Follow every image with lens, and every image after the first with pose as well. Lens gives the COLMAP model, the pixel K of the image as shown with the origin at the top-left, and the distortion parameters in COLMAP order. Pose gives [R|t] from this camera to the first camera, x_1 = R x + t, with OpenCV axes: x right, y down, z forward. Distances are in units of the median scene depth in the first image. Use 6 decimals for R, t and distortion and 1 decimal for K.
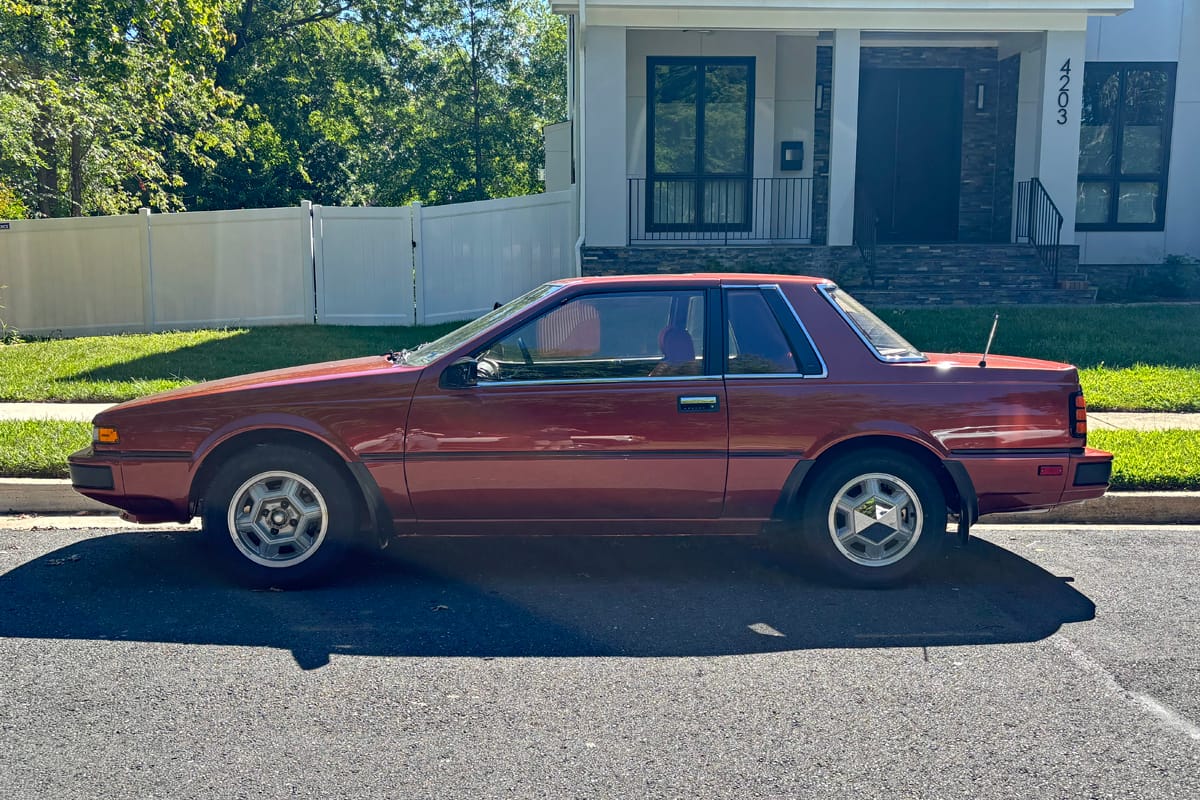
lens RADIAL K [[1068.6, 0, 600.0], [0, 1068.6, 400.0], [0, 0, 1]] dist [0.094522, 0.001378]
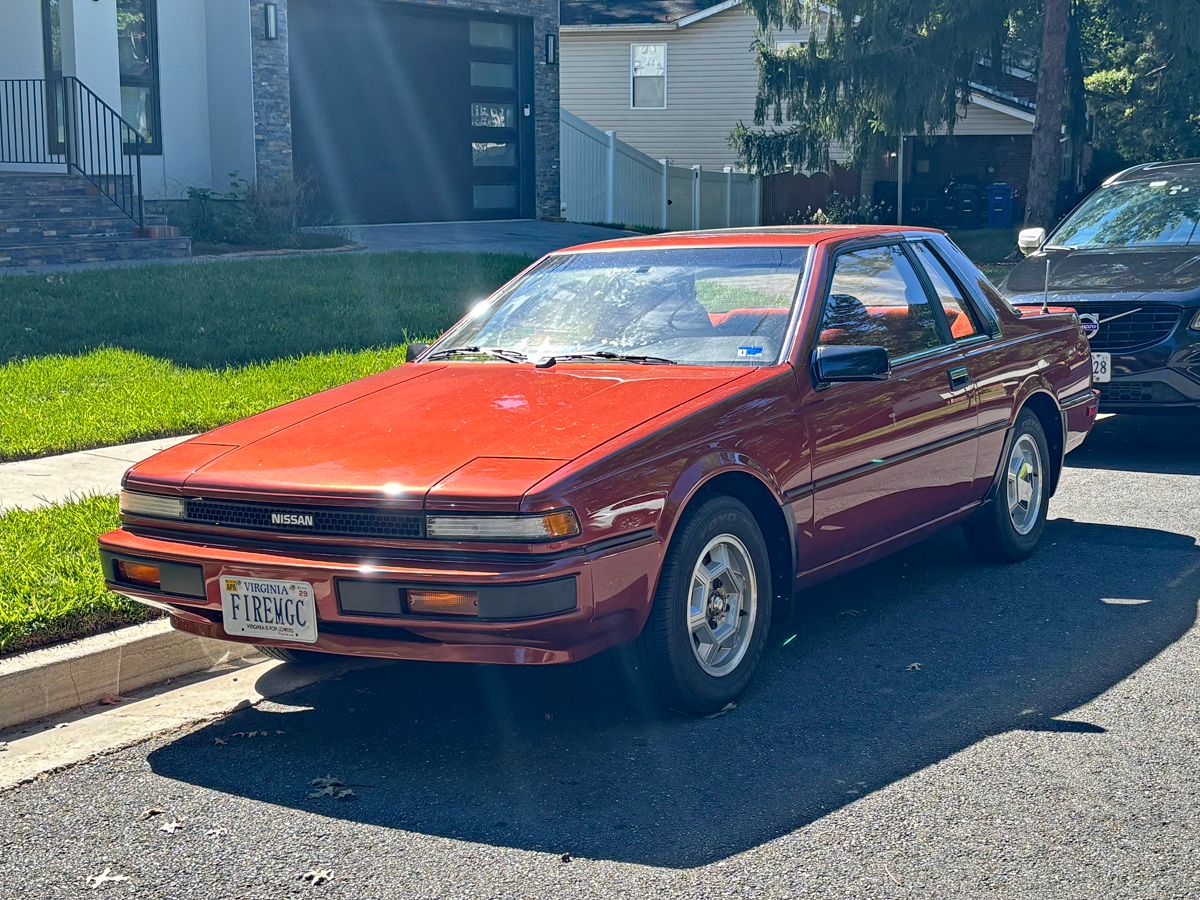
lens RADIAL K [[1719.0, 0, 600.5], [0, 1719.0, 358.2], [0, 0, 1]] dist [0.081596, -0.097413]
pose [[0.618835, -0.098466, 0.779325, -0.270995], [0.124291, 0.991888, 0.026628, -0.018856], [-0.775626, 0.080384, 0.626054, 0.086859]]
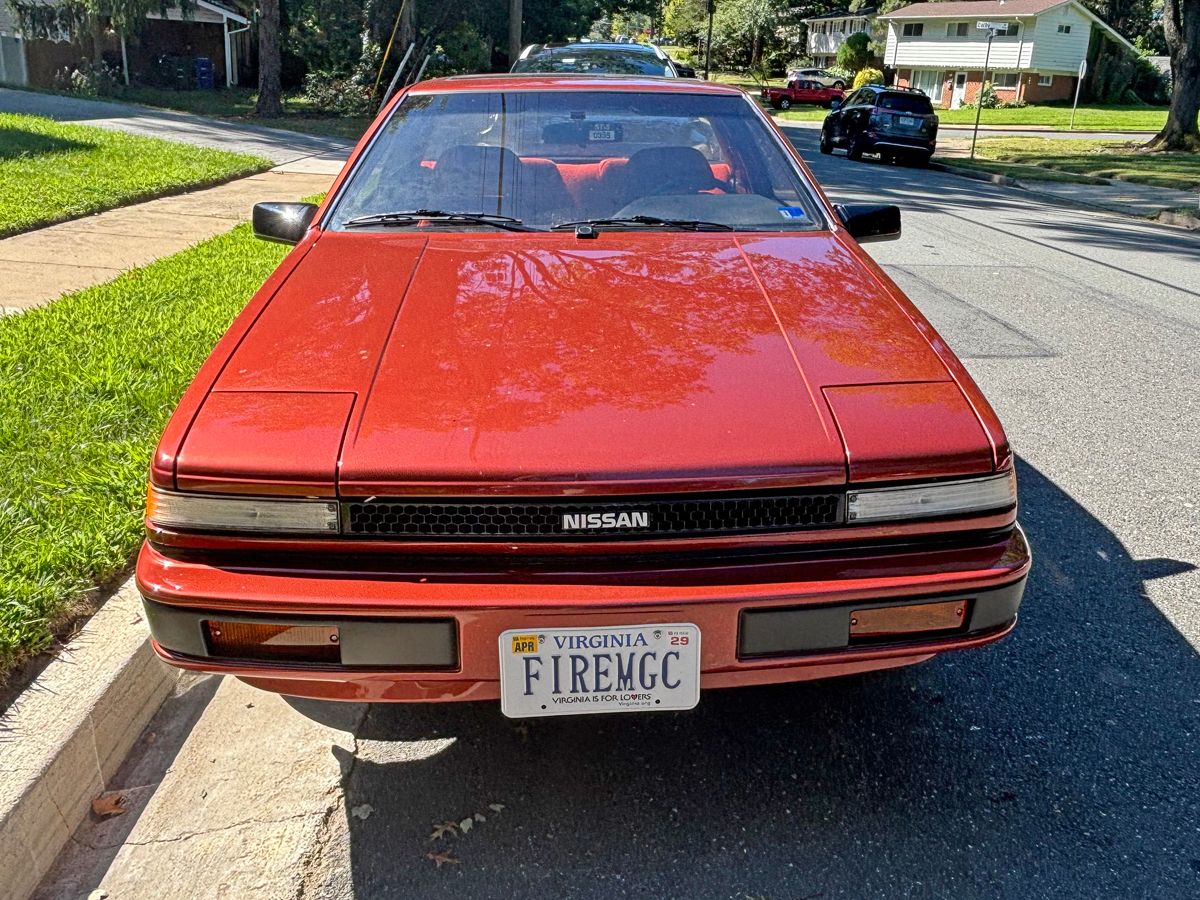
lens RADIAL K [[1090.5, 0, 626.0], [0, 1090.5, 420.6], [0, 0, 1]] dist [0.069847, -0.128050]
pose [[0.046950, -0.308203, 0.950161, -0.201826], [0.093692, 0.948376, 0.302994, -0.031414], [-0.994494, 0.074797, 0.073403, 0.256200]]
